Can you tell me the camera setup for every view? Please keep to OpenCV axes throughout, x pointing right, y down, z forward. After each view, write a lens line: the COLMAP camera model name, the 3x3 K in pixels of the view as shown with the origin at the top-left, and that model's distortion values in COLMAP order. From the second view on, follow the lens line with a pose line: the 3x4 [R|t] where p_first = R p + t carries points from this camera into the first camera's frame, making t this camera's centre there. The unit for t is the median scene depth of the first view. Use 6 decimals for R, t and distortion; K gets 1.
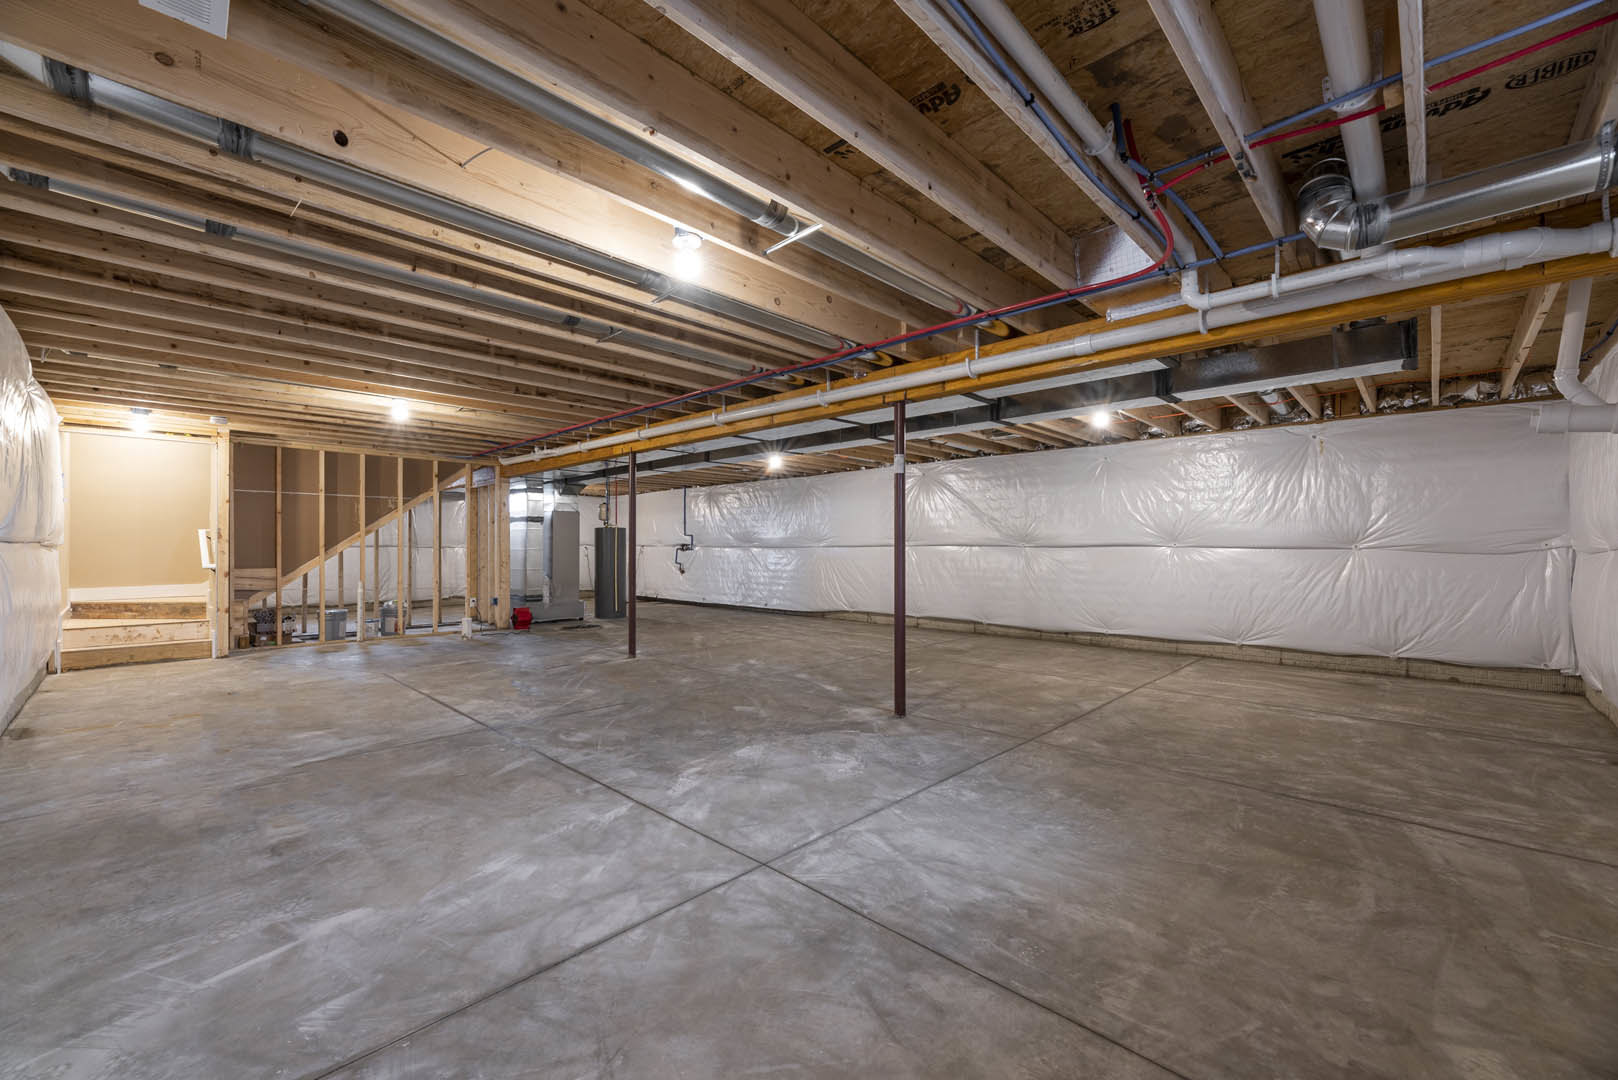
lens RADIAL K [[652.9, 0, 802.4], [0, 652.9, 540.8], [0, 0, 1]] dist [-0.000254, -0.000027]
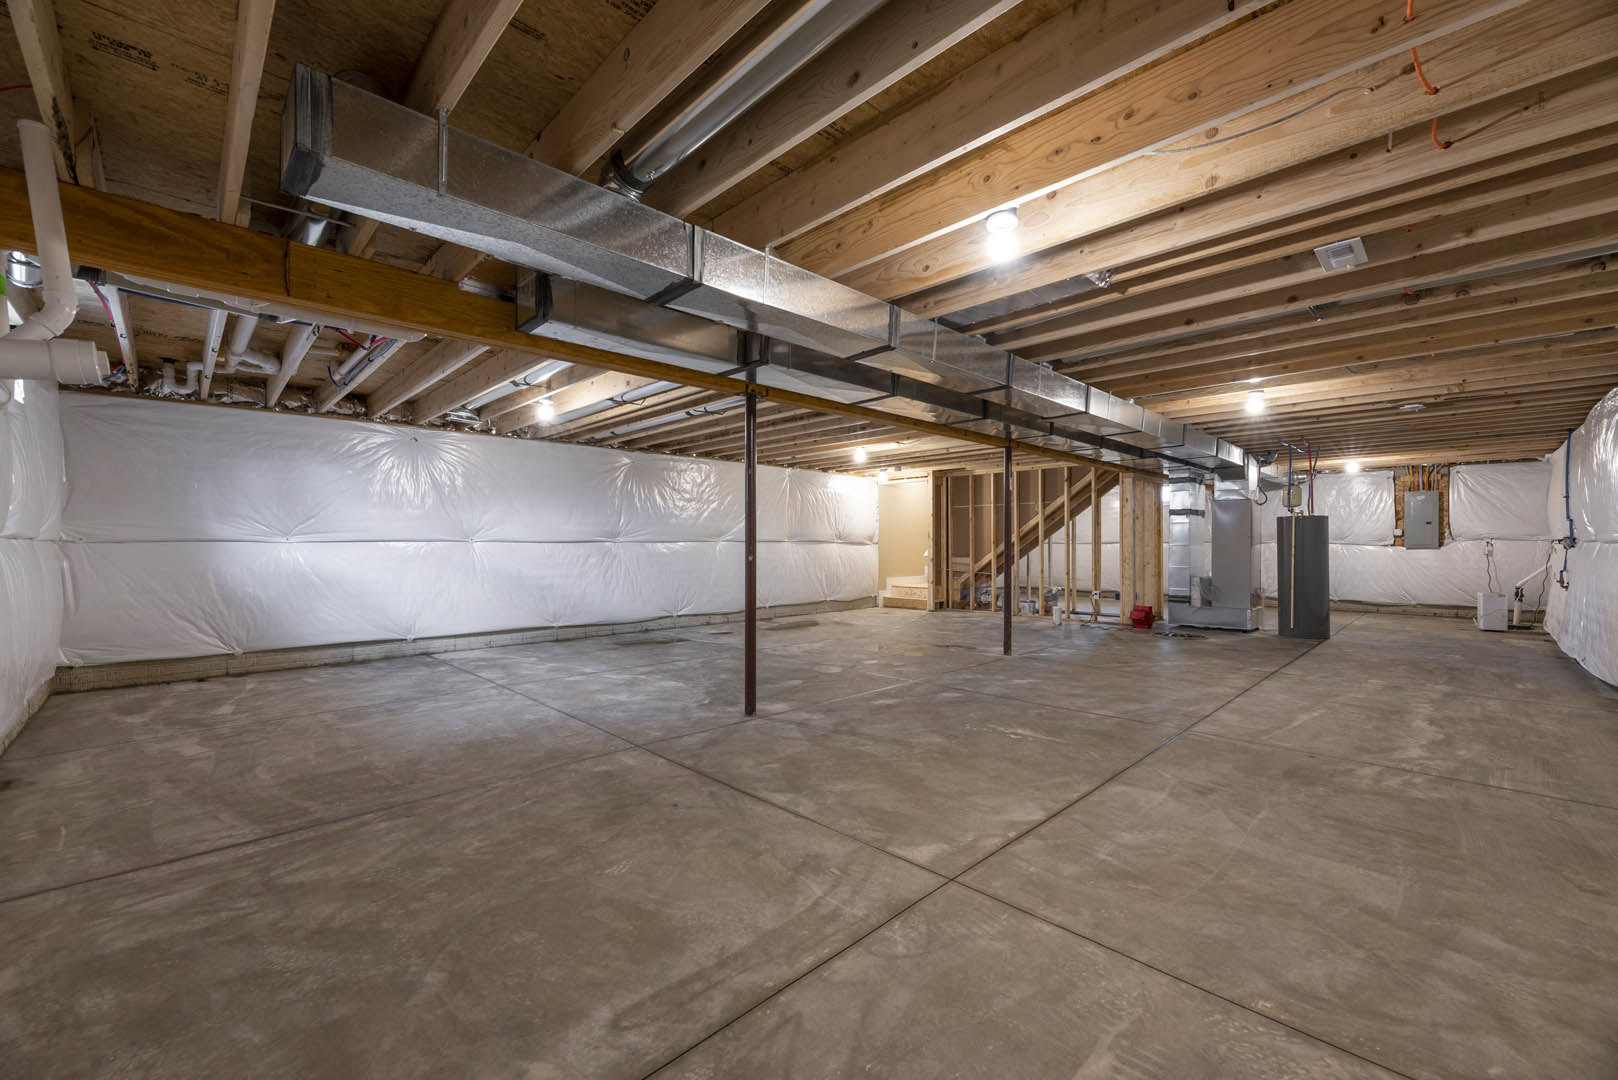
lens RADIAL K [[650.7, 0, 809.8], [0, 650.7, 532.4], [0, 0, 1]] dist [-0.008095, 0.000249]
pose [[-0.023098, -0.017357, -0.999583, 1.368977], [0.008369, 0.999811, -0.017554, 0.013872], [0.999698, -0.008771, -0.022948, 1.348080]]
